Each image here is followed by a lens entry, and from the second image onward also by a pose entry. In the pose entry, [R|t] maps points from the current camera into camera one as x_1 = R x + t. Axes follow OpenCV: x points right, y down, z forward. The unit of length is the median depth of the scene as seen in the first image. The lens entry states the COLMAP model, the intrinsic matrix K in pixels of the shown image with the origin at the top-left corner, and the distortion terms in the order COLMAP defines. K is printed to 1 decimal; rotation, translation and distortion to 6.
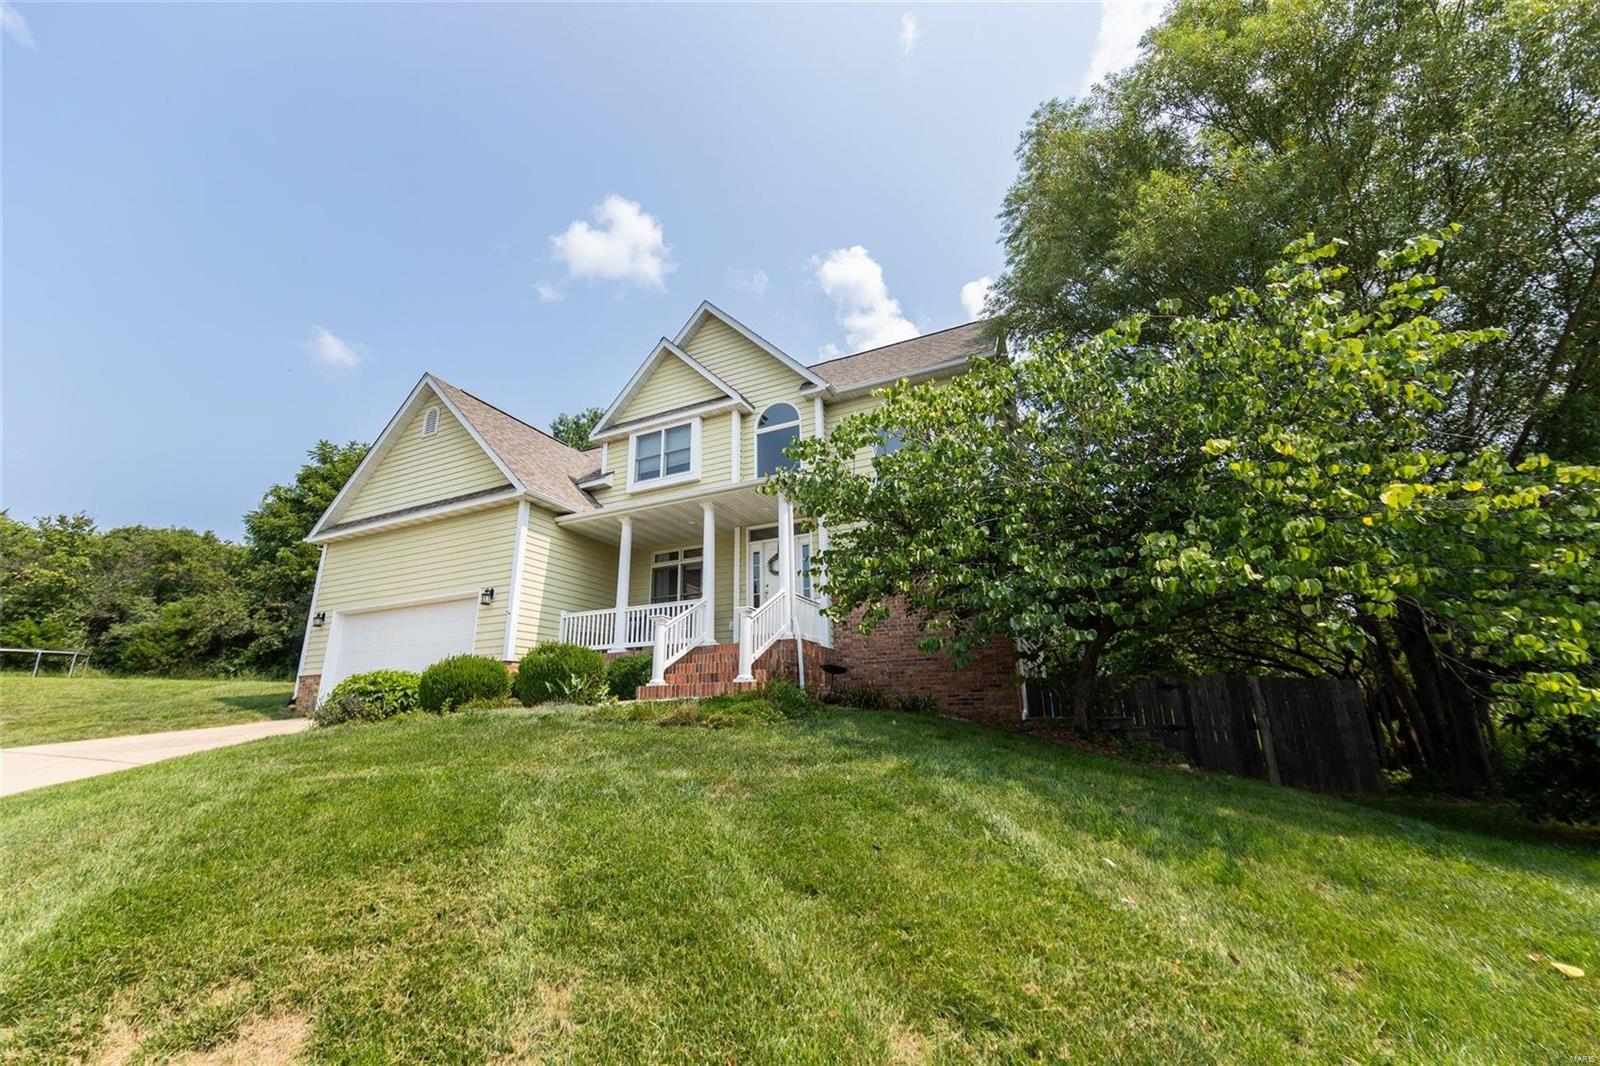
lens RADIAL K [[661.0, 0, 800.0], [0, 661.0, 533.0], [0, 0, 1]] dist [0.025555, -0.000018]
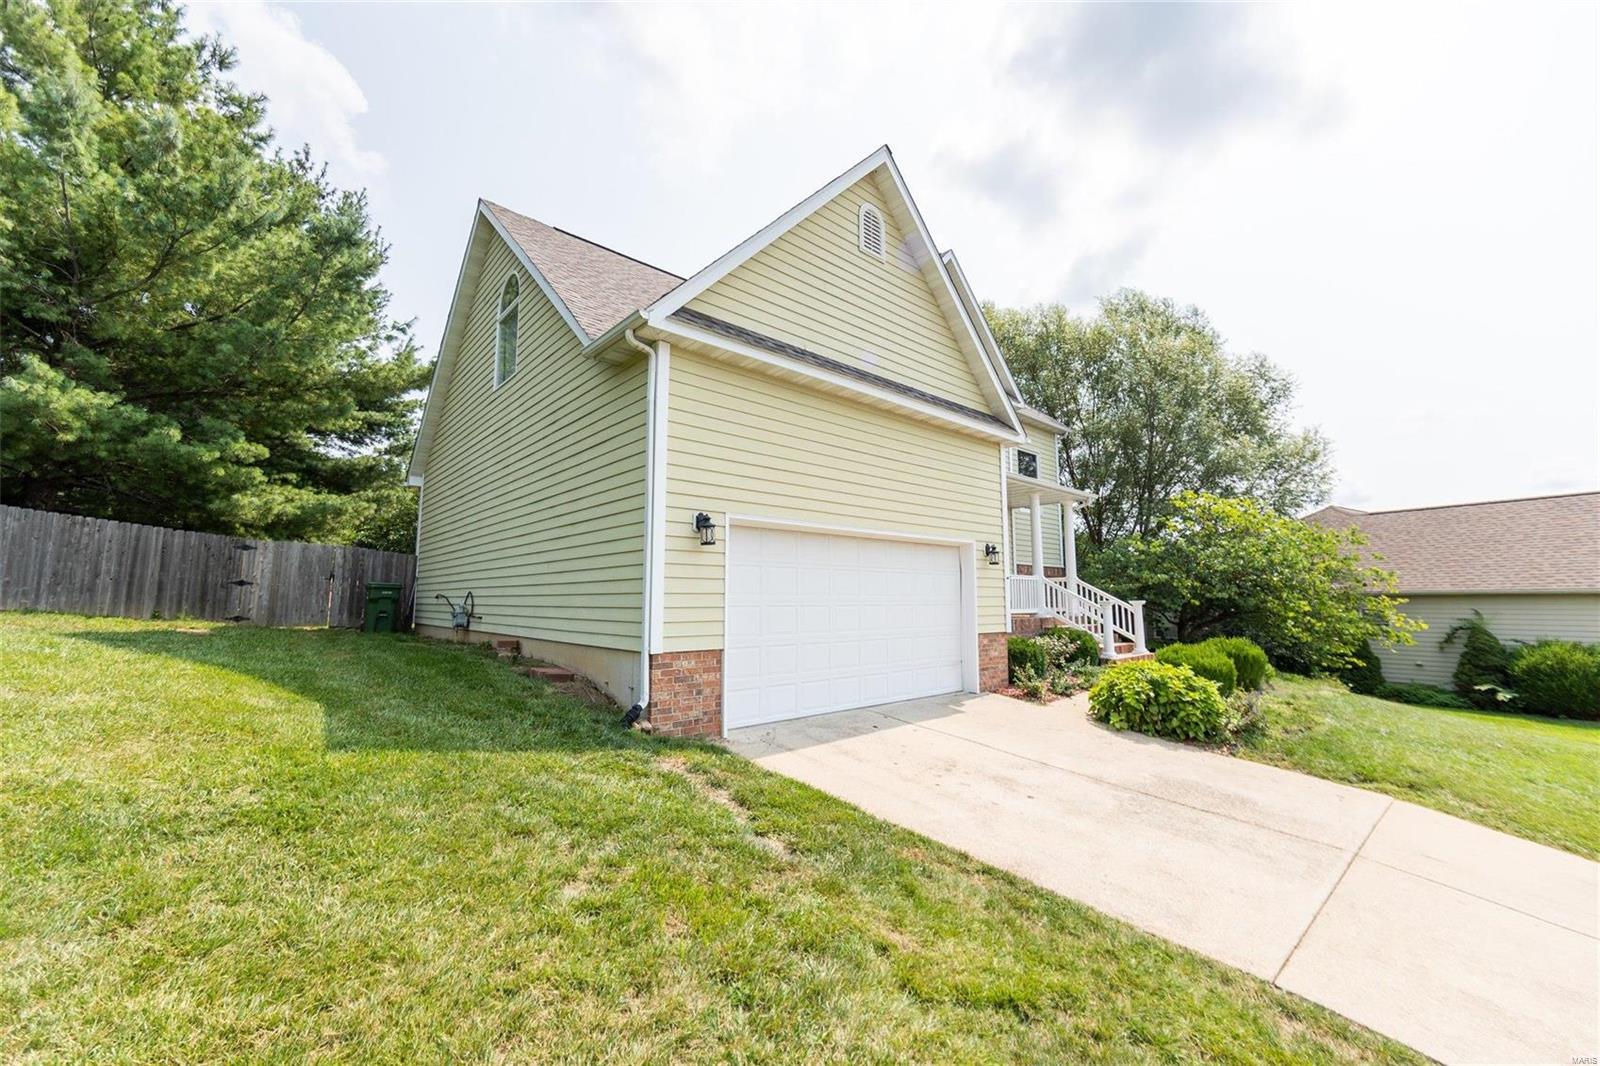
lens RADIAL K [[623.7, 0, 800.0], [0, 623.7, 533.0], [0, 0, 1]] dist [-0.001815, 0.010667]
pose [[0.386355, 0.112453, 0.915469, -1.060396], [-0.262861, 0.964804, -0.007578, 0.116322], [-0.884101, -0.237714, 0.402316, 0.764197]]
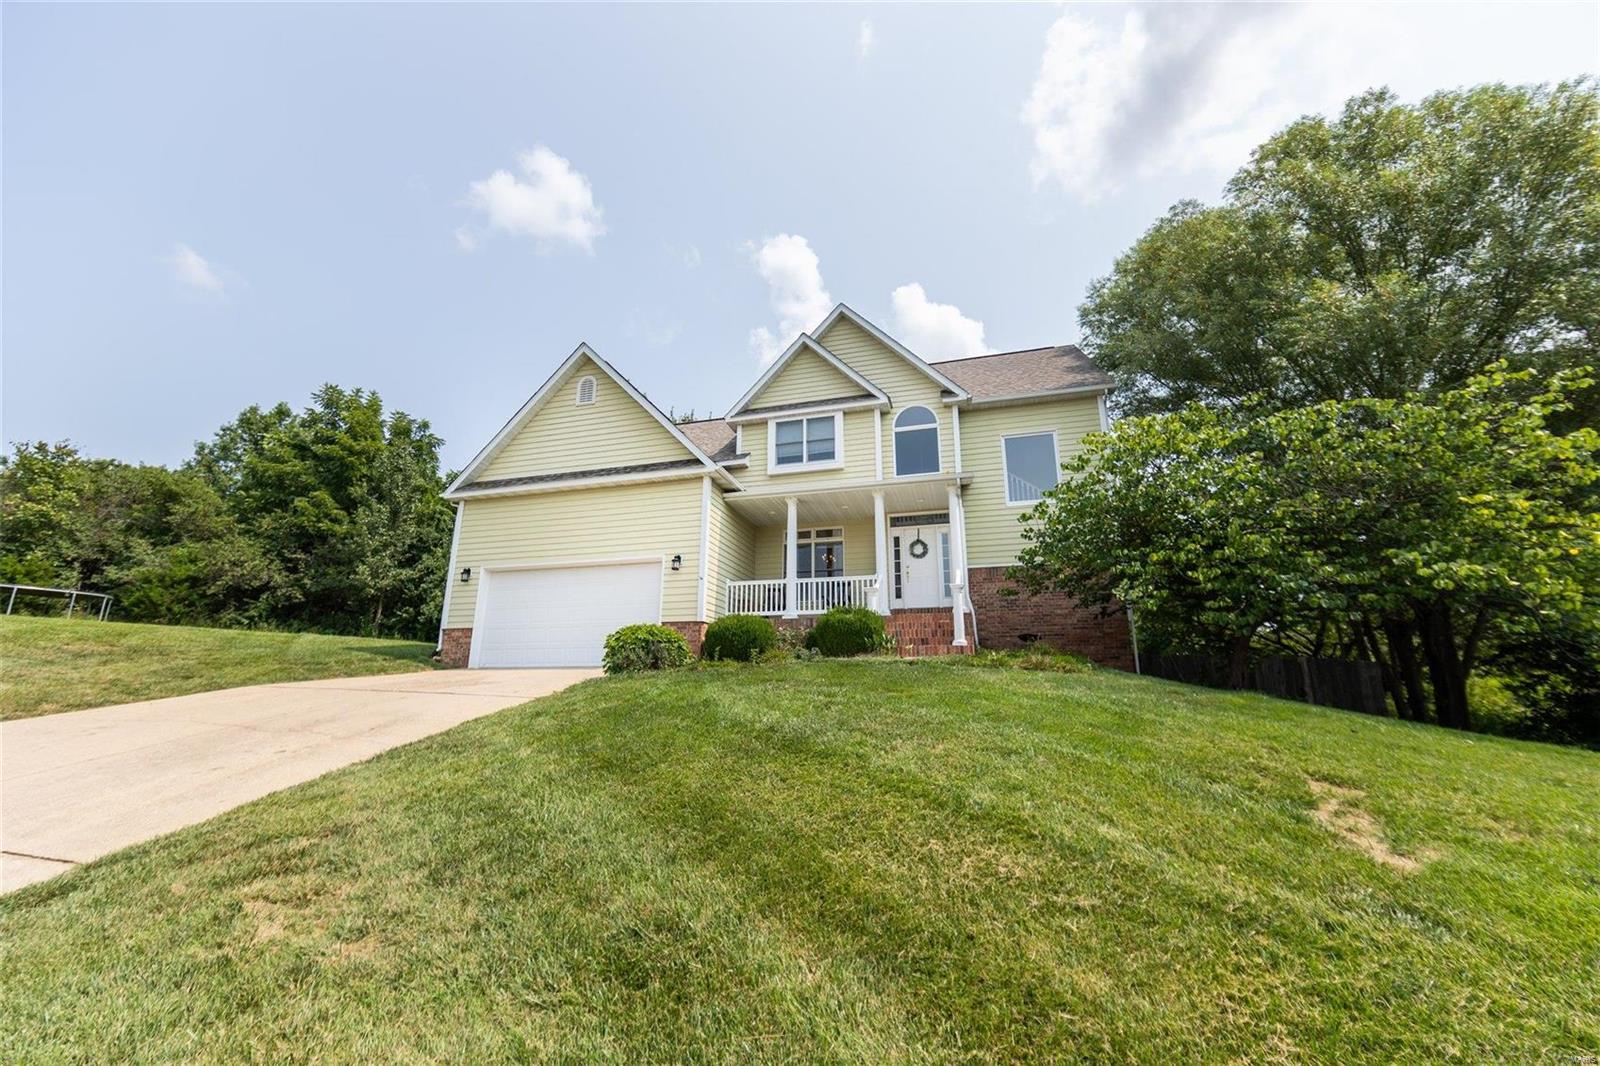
lens RADIAL K [[644.2, 0, 809.4], [0, 644.2, 538.8], [0, 0, 1]] dist [0.019189, 0.000086]
pose [[0.983033, 0.062384, 0.172495, -0.370402], [-0.068176, 0.997285, 0.027848, 0.011147], [-0.170289, -0.039136, 0.984617, -0.059223]]
